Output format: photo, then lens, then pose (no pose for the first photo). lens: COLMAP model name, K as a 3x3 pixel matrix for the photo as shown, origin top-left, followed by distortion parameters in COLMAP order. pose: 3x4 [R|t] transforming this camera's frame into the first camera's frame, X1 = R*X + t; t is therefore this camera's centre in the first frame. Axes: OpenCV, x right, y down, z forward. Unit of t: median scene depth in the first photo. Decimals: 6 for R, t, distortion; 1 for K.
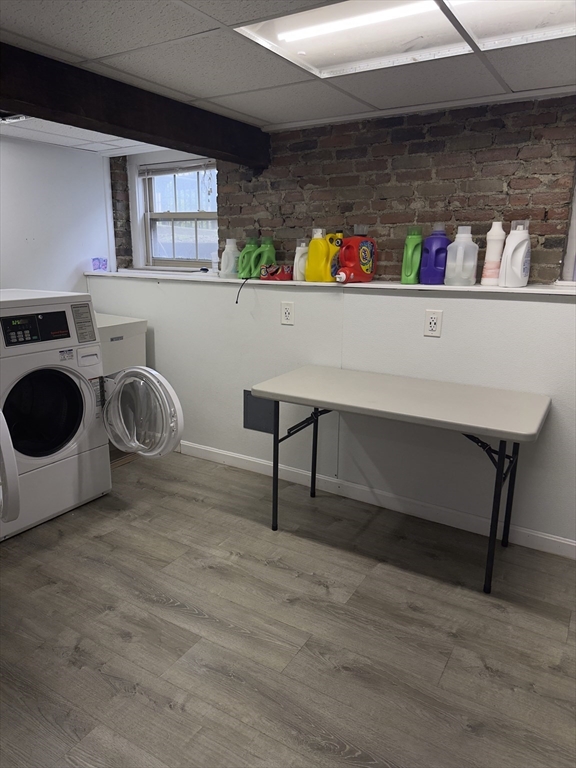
lens RADIAL K [[537.3, 0, 288.0], [0, 537.3, 384.0], [0, 0, 1]] dist [0.073985, -0.099064]
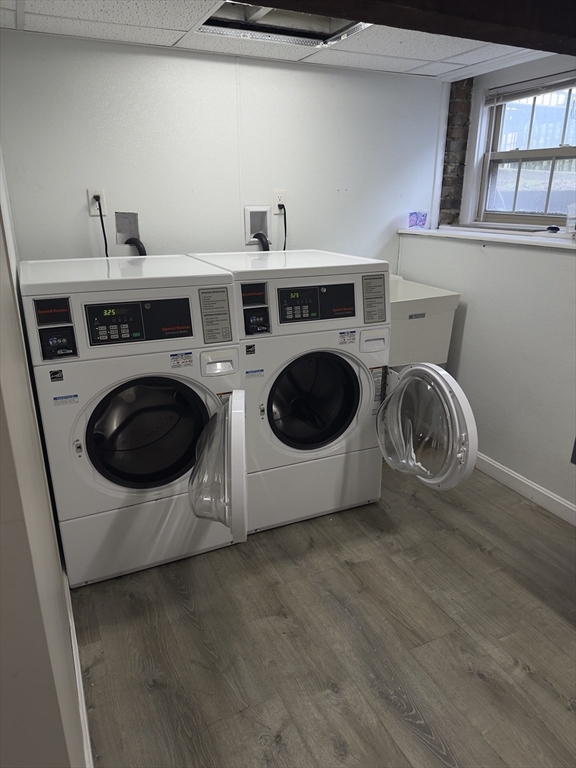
lens RADIAL K [[537.3, 0, 288.0], [0, 537.3, 384.0], [0, 0, 1]] dist [0.073985, -0.099064]
pose [[0.830728, 0.176131, -0.528080, -0.037508], [-0.128987, 0.983713, 0.125188, -0.068957], [0.541528, -0.035882, 0.839917, 0.245652]]
